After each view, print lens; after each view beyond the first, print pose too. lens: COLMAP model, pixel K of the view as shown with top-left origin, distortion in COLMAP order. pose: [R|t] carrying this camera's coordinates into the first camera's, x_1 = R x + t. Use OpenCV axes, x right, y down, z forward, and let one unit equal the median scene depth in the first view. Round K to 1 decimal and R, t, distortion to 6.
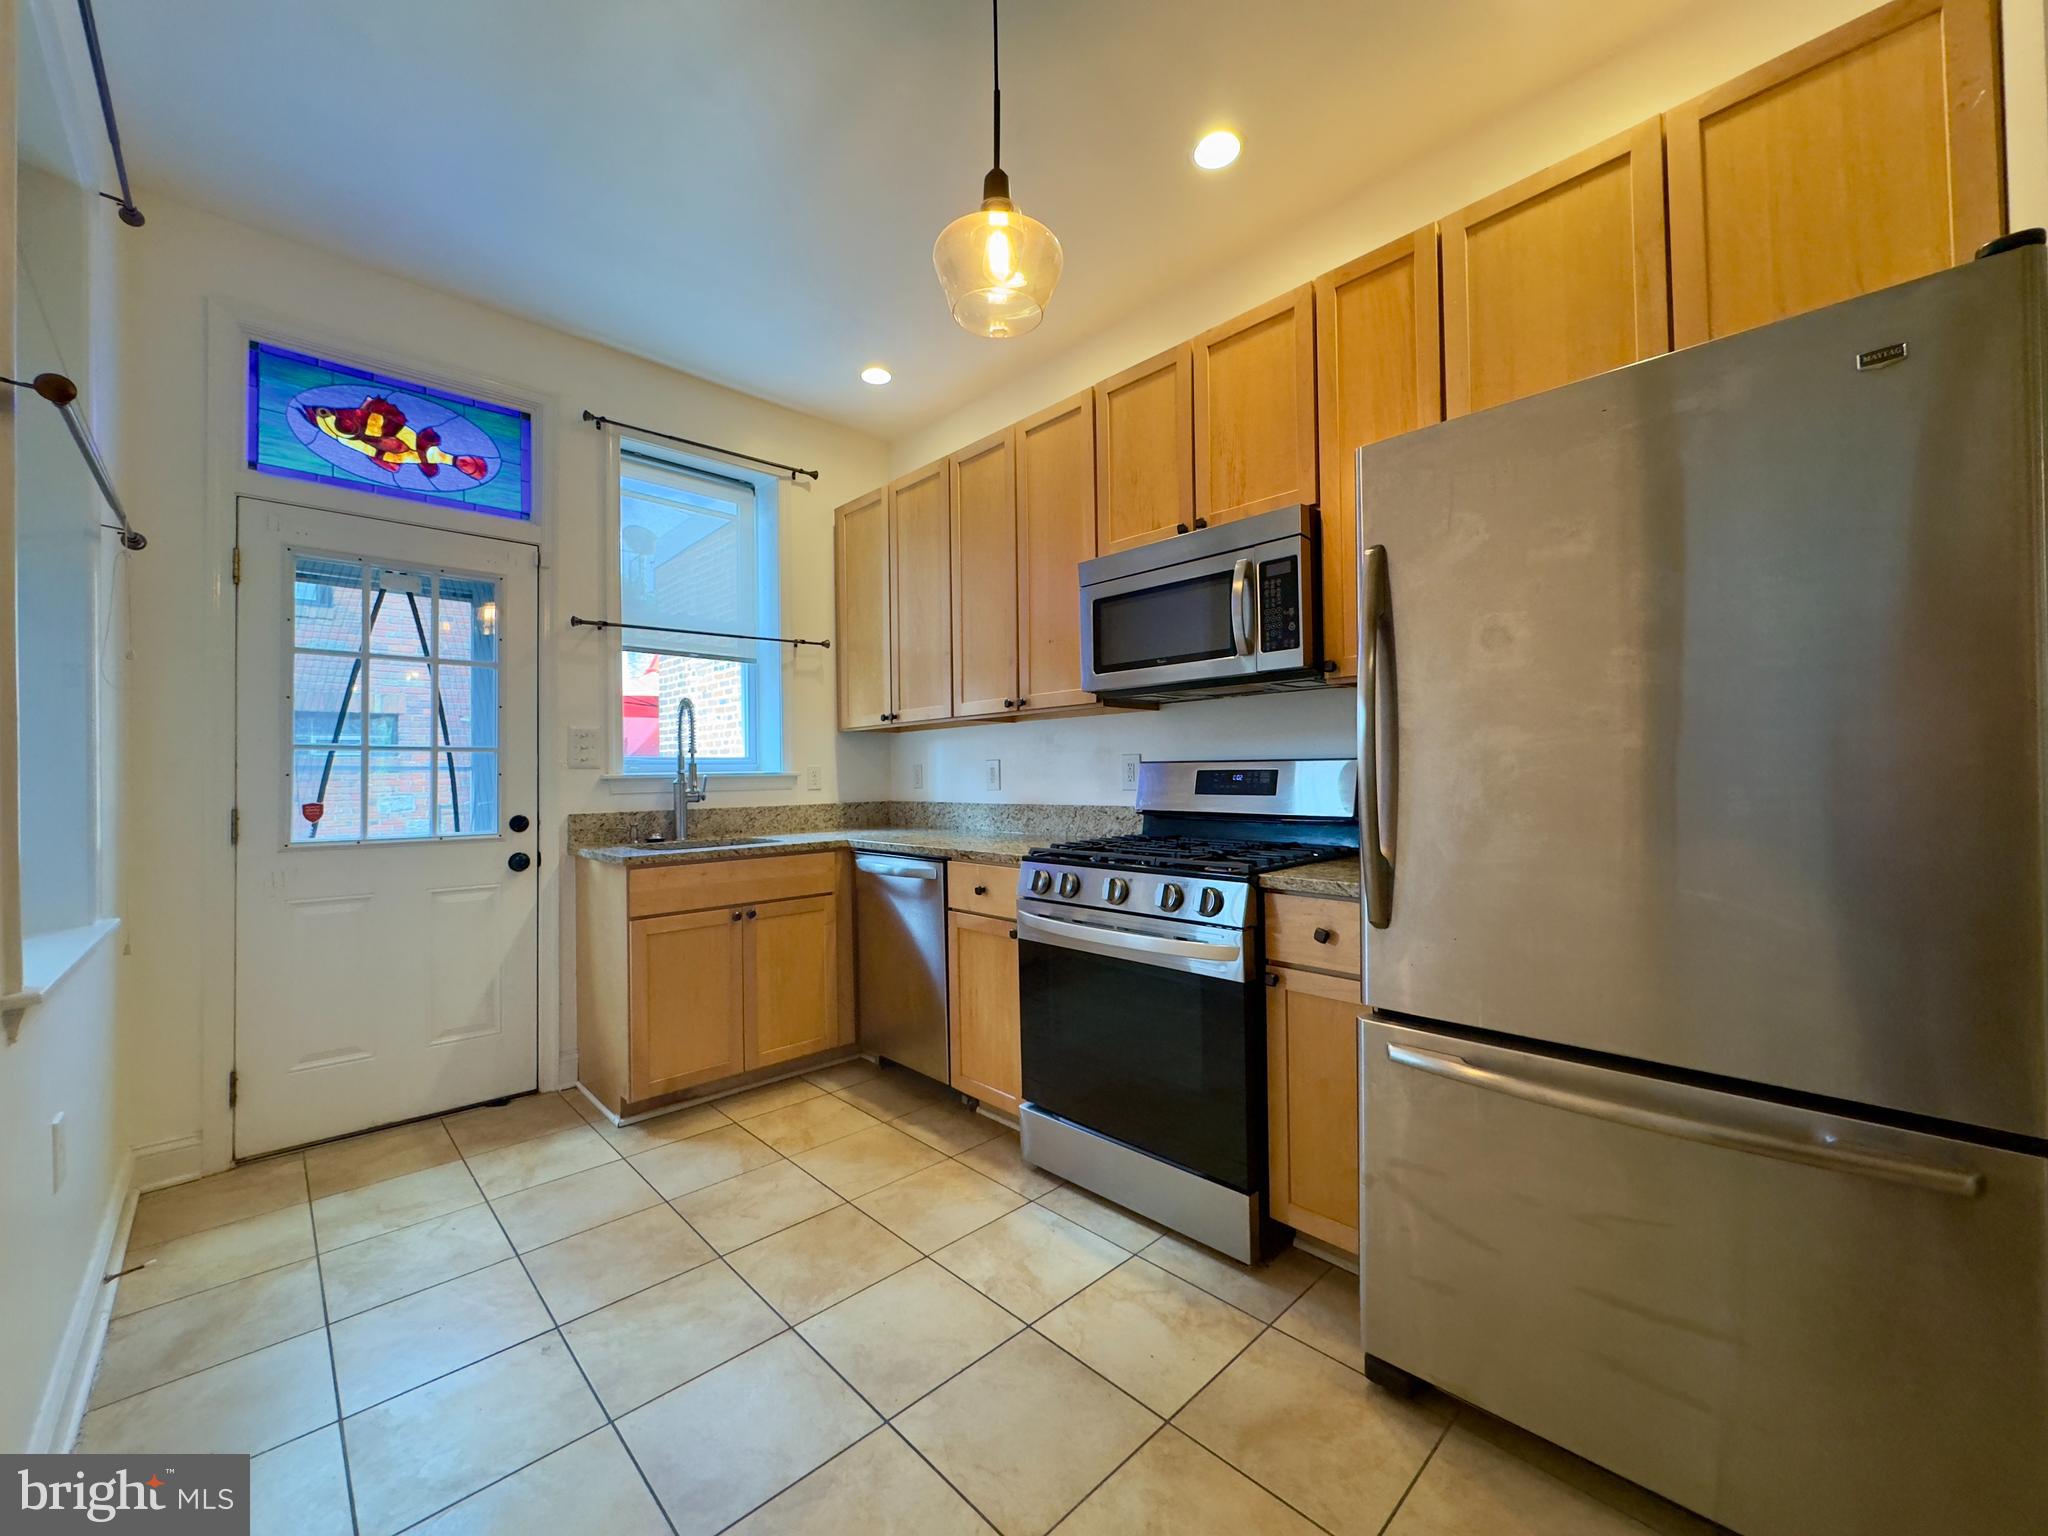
lens RADIAL K [[808.0, 0, 1024.0], [0, 808.0, 768.0], [0, 0, 1]] dist [-0.000307, -0.000104]
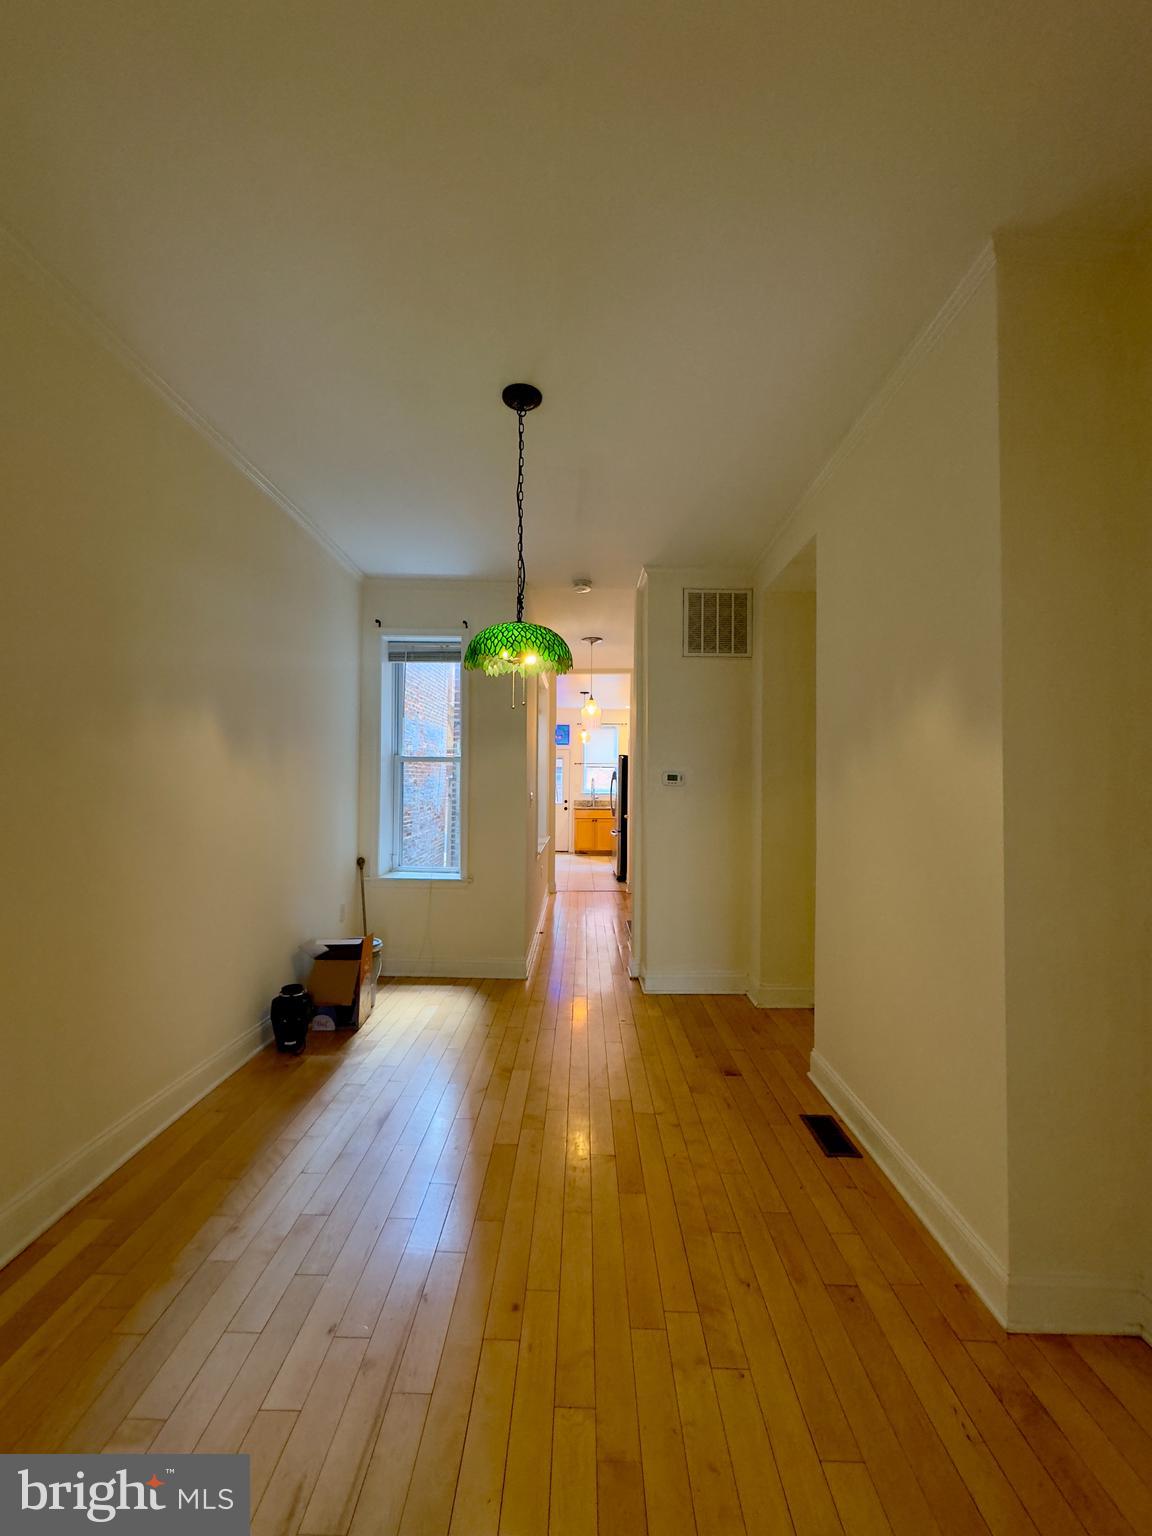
lens RADIAL K [[606.0, 0, 576.0], [0, 606.0, 768.0], [0, 0, 1]] dist [-0.000307, -0.000104]
pose [[0.721830, 0.007051, -0.692034, 2.207835], [-0.011926, 0.999926, -0.002251, -0.145742], [0.691967, 0.009878, 0.721861, -1.866917]]
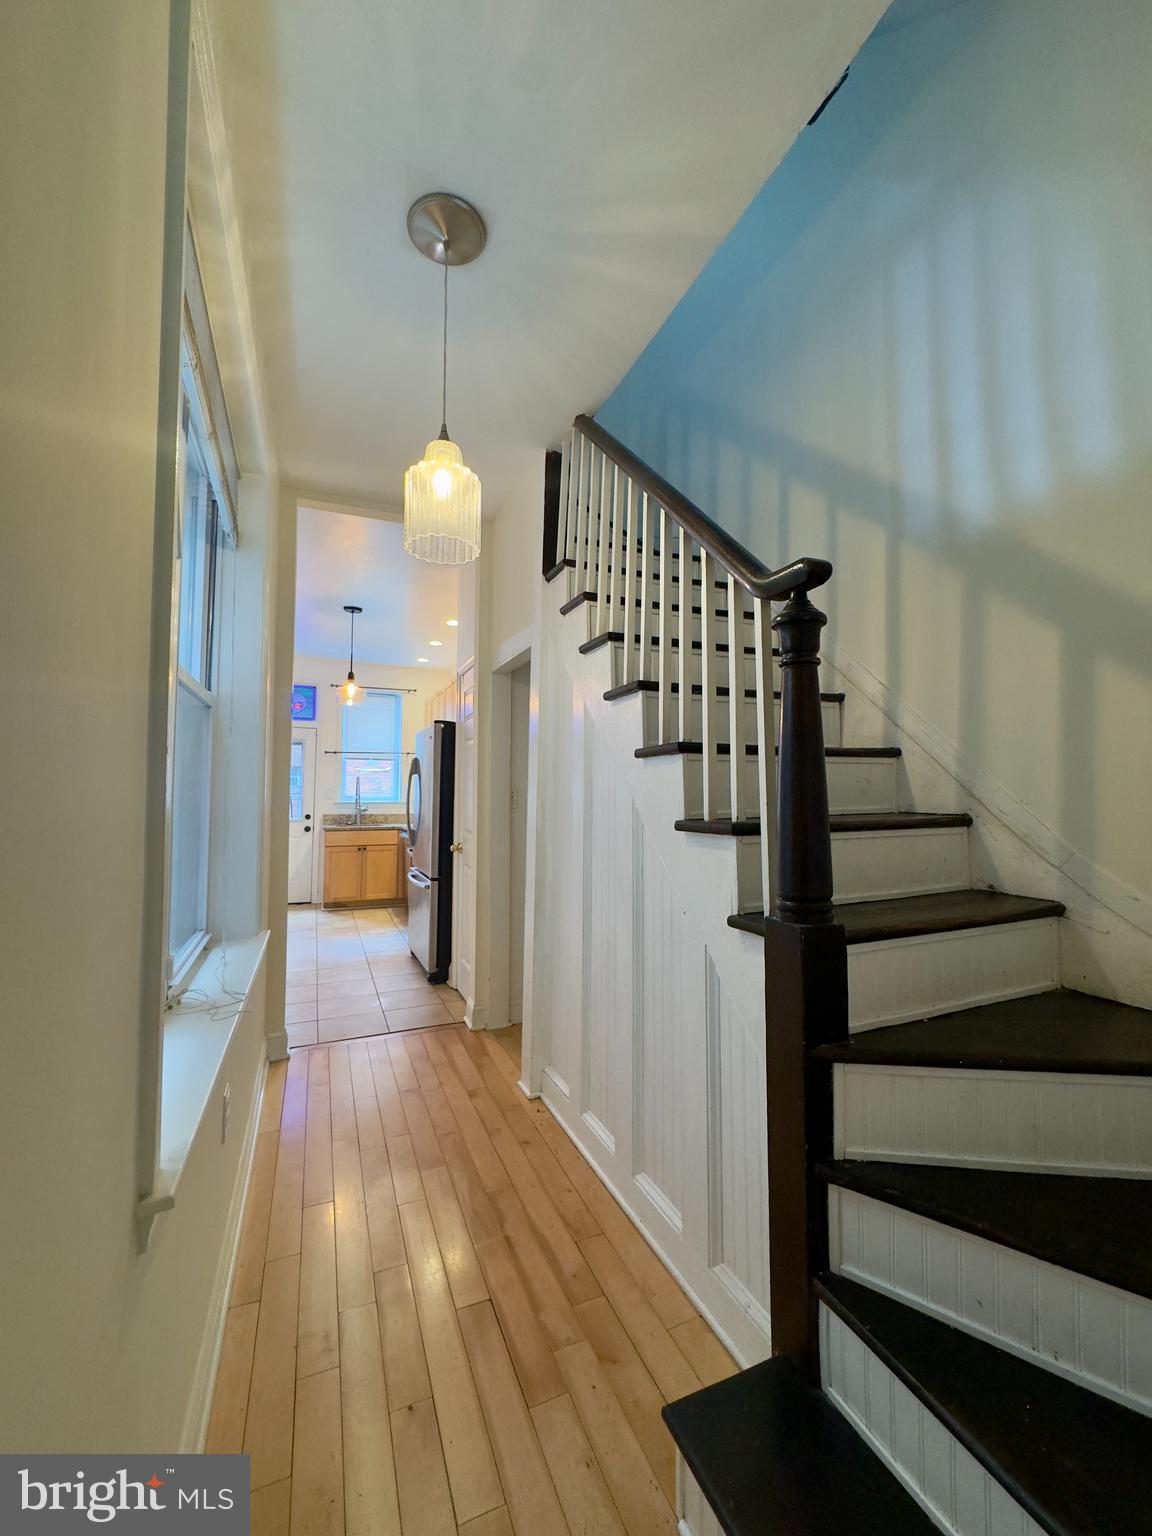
lens RADIAL K [[606.0, 0, 576.0], [0, 606.0, 768.0], [0, 0, 1]] dist [-0.000307, -0.000104]
pose [[0.937666, 0.006544, -0.347475, 1.171497], [-0.016978, 0.999491, -0.026992, -0.075444], [0.347122, 0.031209, 0.937301, -0.860175]]
